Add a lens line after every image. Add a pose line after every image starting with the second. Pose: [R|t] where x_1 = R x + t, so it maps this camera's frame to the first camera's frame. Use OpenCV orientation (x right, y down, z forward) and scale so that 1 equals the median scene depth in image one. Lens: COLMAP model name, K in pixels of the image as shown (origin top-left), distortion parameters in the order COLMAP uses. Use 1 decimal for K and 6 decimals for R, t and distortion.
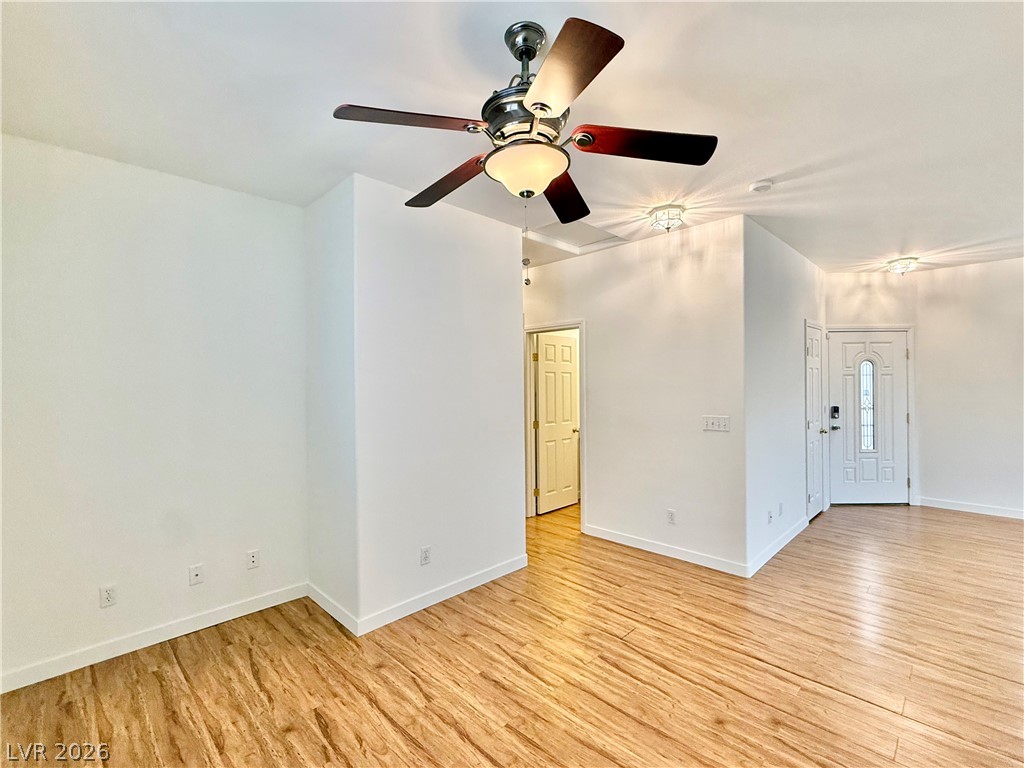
lens RADIAL K [[457.1, 0, 512.0], [0, 457.1, 384.0], [0, 0, 1]] dist [0.016190, 0.000098]
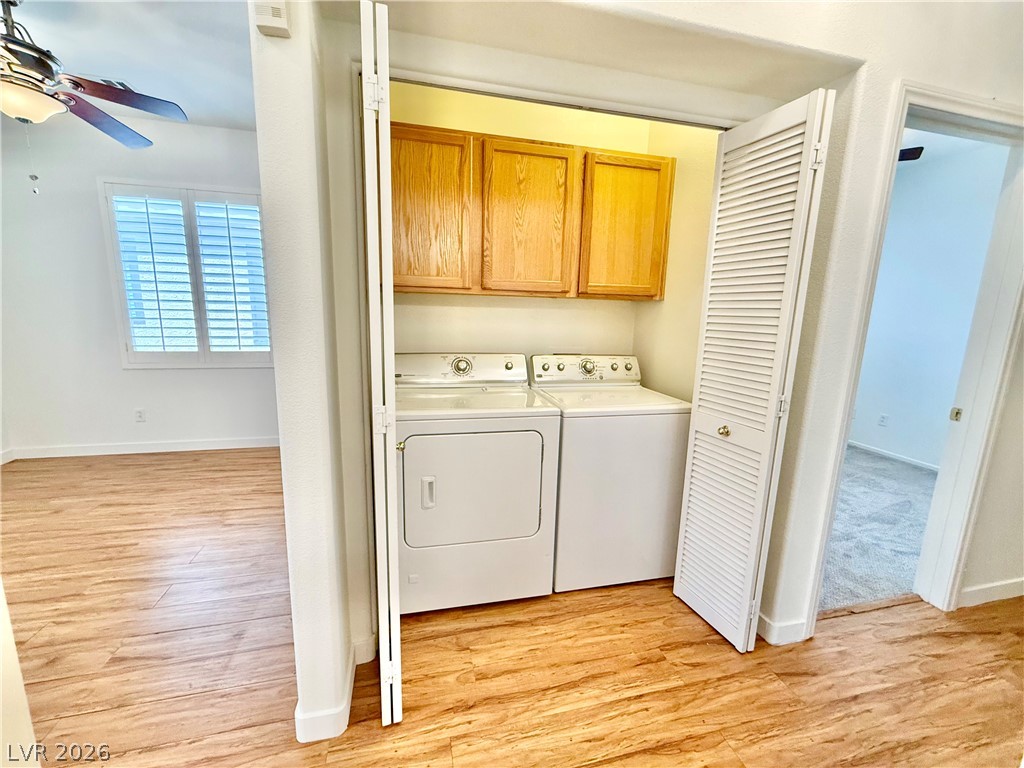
lens RADIAL K [[414.8, 0, 512.0], [0, 414.8, 384.0], [0, 0, 1]] dist [-0.000586, -0.000223]
pose [[-0.521626, 0.141909, -0.841289, 0.238032], [-0.025330, 0.983059, 0.181528, 0.049134], [0.852798, 0.116000, -0.509195, 1.648467]]
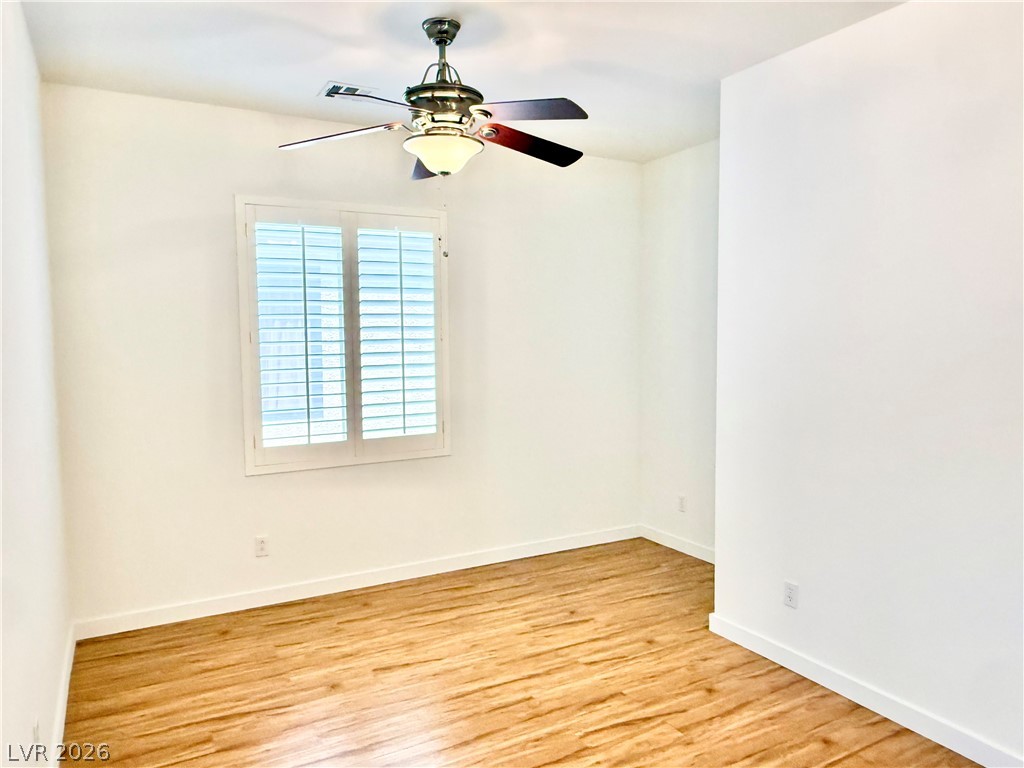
lens RADIAL K [[722.3, 0, 514.6], [0, 722.3, 392.4], [0, 0, 1]] dist [-0.009915, -0.001811]
pose [[-0.279373, 0.087462, -0.956191, 0.939418], [0.010820, 0.996066, 0.087948, -0.016125], [0.960122, 0.014224, -0.279220, 0.939448]]
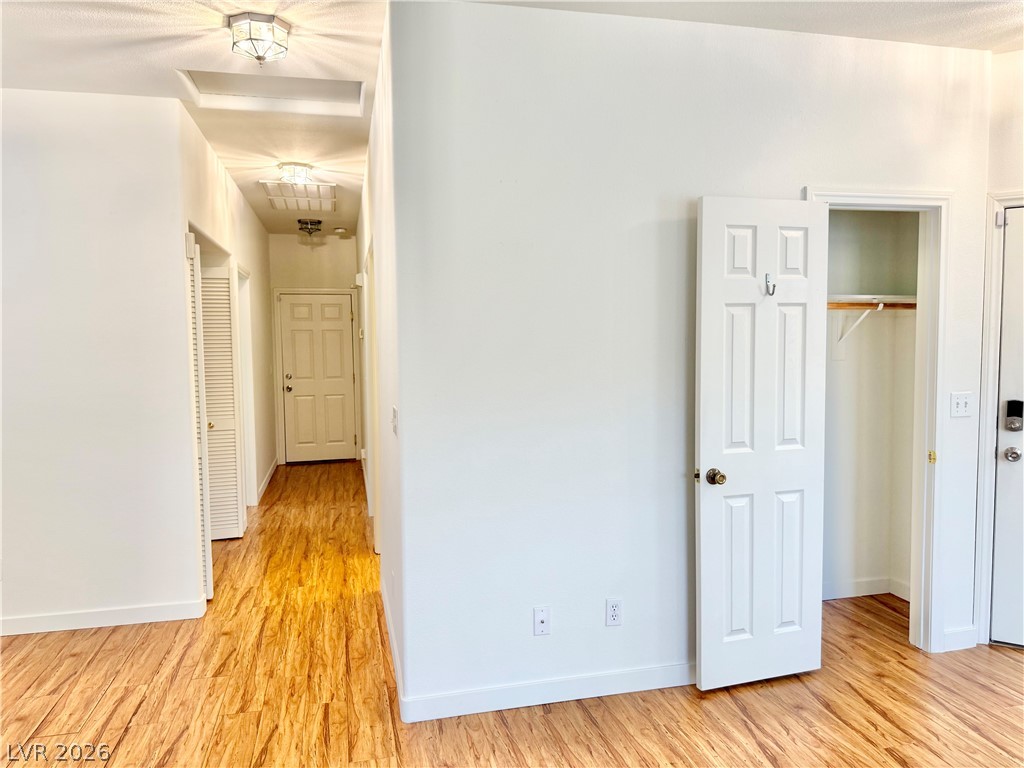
lens RADIAL K [[721.6, 0, 509.5], [0, 721.6, 391.1], [0, 0, 1]] dist [0.002715, 0.002325]
pose [[0.846288, 0.037061, -0.531435, 1.227167], [0.005808, 0.996876, 0.078769, -0.017750], [0.532694, -0.069748, 0.843429, 0.477720]]
